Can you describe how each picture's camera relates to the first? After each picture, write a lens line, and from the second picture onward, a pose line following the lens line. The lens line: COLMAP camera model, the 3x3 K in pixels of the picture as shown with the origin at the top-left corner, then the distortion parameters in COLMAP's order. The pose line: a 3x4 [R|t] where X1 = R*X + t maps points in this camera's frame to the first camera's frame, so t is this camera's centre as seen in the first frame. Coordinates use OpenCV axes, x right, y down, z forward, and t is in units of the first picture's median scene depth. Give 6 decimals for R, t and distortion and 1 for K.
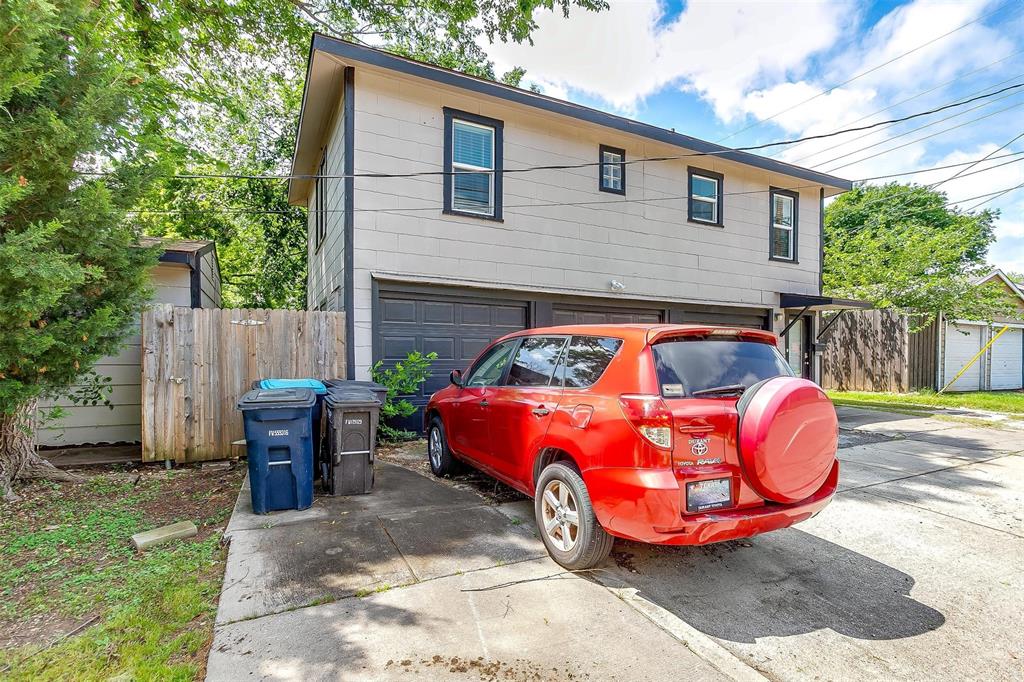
lens RADIAL K [[483.0, 0, 487.6], [0, 483.0, 358.8], [0, 0, 1]] dist [-0.035179, 0.032581]
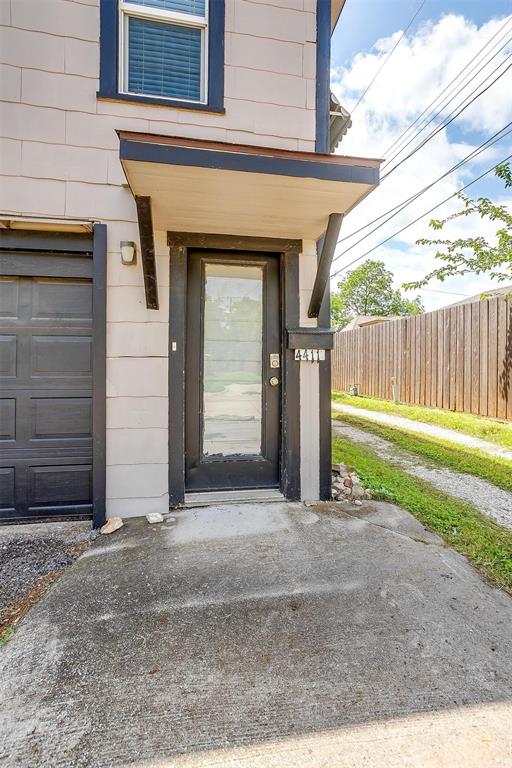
lens RADIAL K [[376.8, 0, 260.0], [0, 376.8, 361.2], [0, 0, 1]] dist [-0.038098, 0.038548]
pose [[0.965283, -0.005648, -0.261147, 0.875750], [-0.001131, 0.999666, -0.025801, 0.002124], [0.261206, 0.025201, 0.964954, 0.853605]]
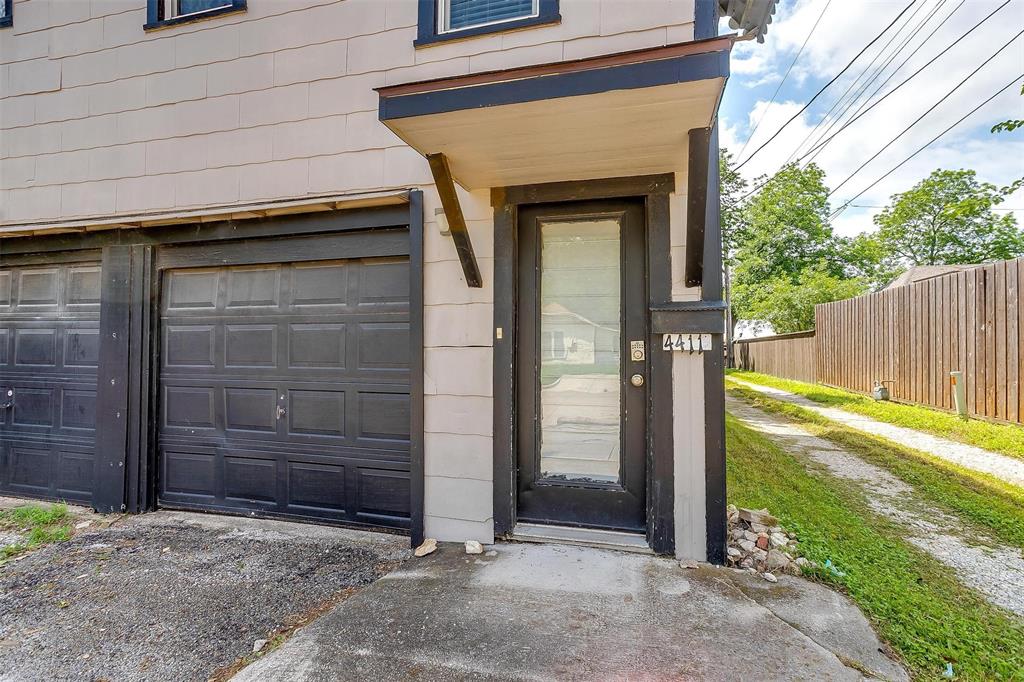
lens RADIAL K [[498.3, 0, 506.8], [0, 498.3, 339.0], [0, 0, 1]] dist [-0.040776, 0.036400]
pose [[0.757826, -0.016535, -0.652247, 0.944486], [-0.005926, 0.999463, -0.032223, -0.004032], [0.652430, 0.028285, 0.757321, 0.894474]]
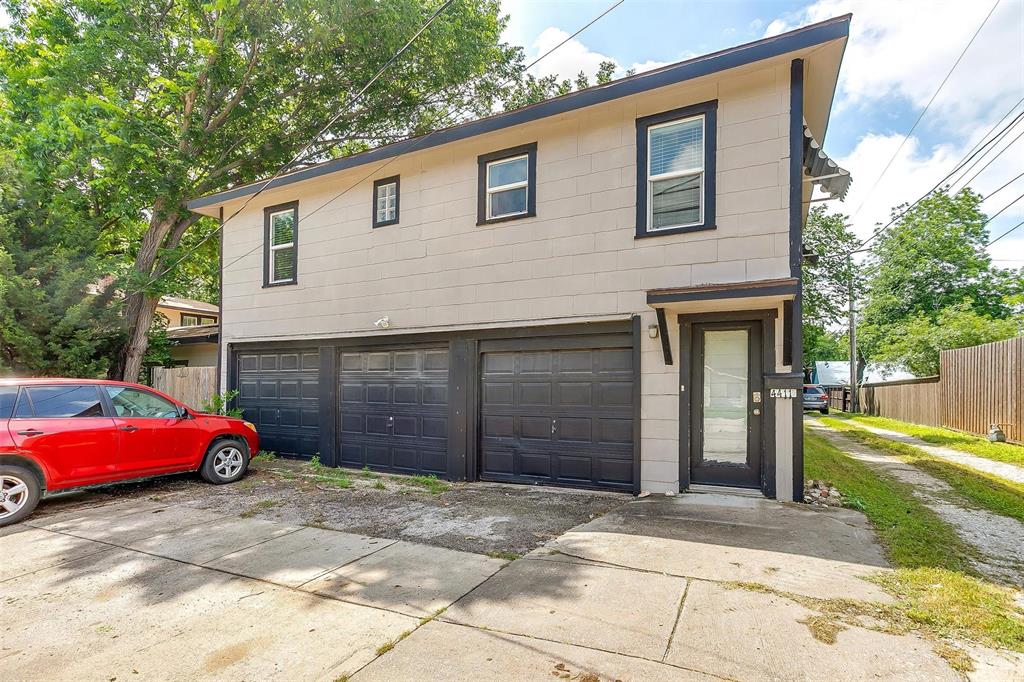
lens RADIAL K [[502.4, 0, 506.2], [0, 502.4, 393.6], [0, 0, 1]] dist [-0.038098, 0.038548]
pose [[0.612610, -0.000555, -0.790385, 1.110249], [-0.009056, 0.999929, -0.007721, -0.004206], [0.790333, 0.011888, 0.612562, 0.541407]]
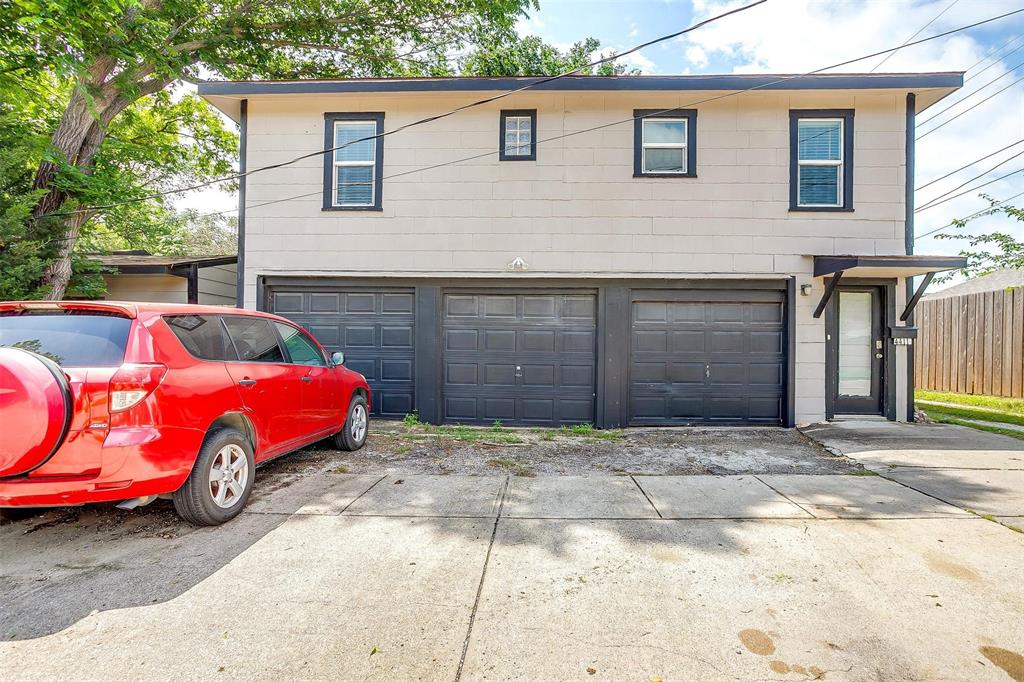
lens RADIAL K [[503.6, 0, 525.1], [0, 503.6, 355.9], [0, 0, 1]] dist [-0.045898, 0.026245]
pose [[0.885920, 0.003254, -0.463827, 0.654642], [-0.008580, 0.999919, -0.009374, 0.024623], [0.463759, 0.012285, 0.885876, 0.173689]]
